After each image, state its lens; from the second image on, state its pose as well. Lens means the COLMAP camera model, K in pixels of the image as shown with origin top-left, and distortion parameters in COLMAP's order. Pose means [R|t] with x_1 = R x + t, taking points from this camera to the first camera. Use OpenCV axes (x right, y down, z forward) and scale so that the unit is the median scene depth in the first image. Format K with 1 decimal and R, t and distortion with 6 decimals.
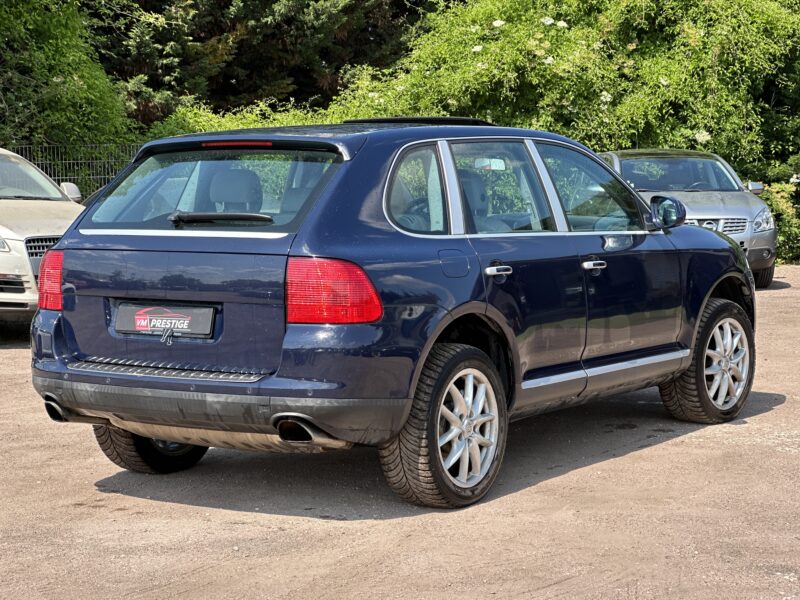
lens RADIAL K [[1780.1, 0, 400.0], [0, 1780.1, 300.0], [0, 0, 1]] dist [0.253406, 0.265914]
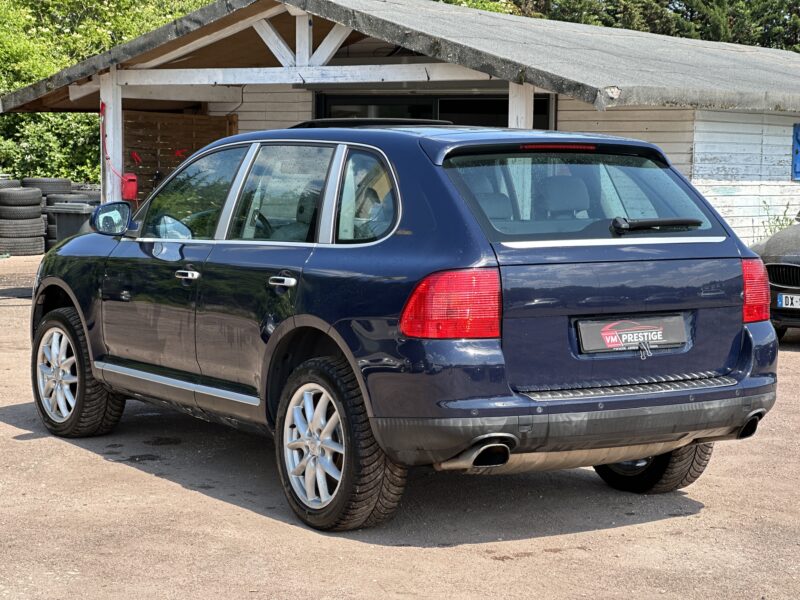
lens RADIAL K [[1780.1, 0, 400.0], [0, 1780.1, 300.0], [0, 0, 1]] dist [0.253406, 0.265914]
pose [[0.407096, -0.063350, 0.911186, -1.039665], [0.064238, 0.997107, 0.040624, -0.052736], [-0.911124, 0.041995, 0.409988, 0.723639]]
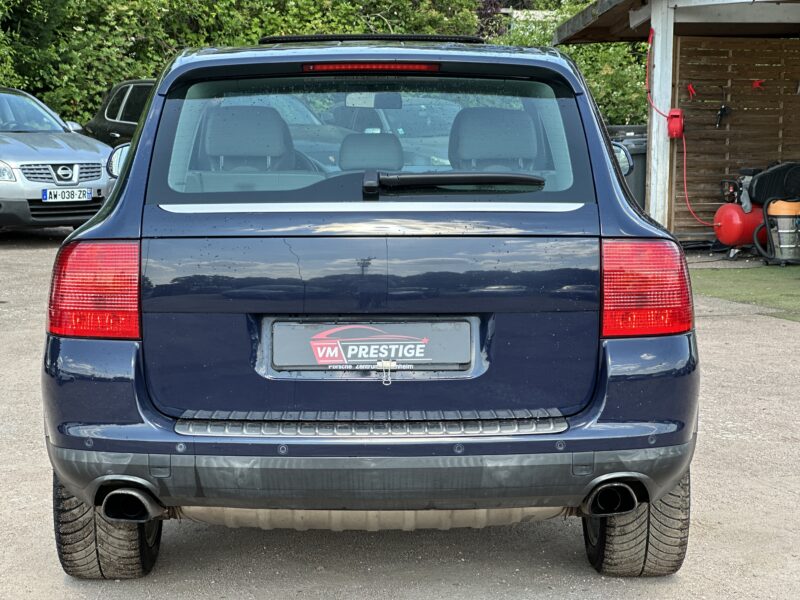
lens RADIAL K [[1789.3, 0, 400.0], [0, 1789.3, 300.0], [0, 0, 1]] dist [-0.223757, 5.221213]
pose [[0.825820, -0.059292, 0.560808, -0.475477], [0.039866, 0.998107, 0.046821, -0.033903], [-0.562523, -0.016308, 0.826621, 0.473353]]
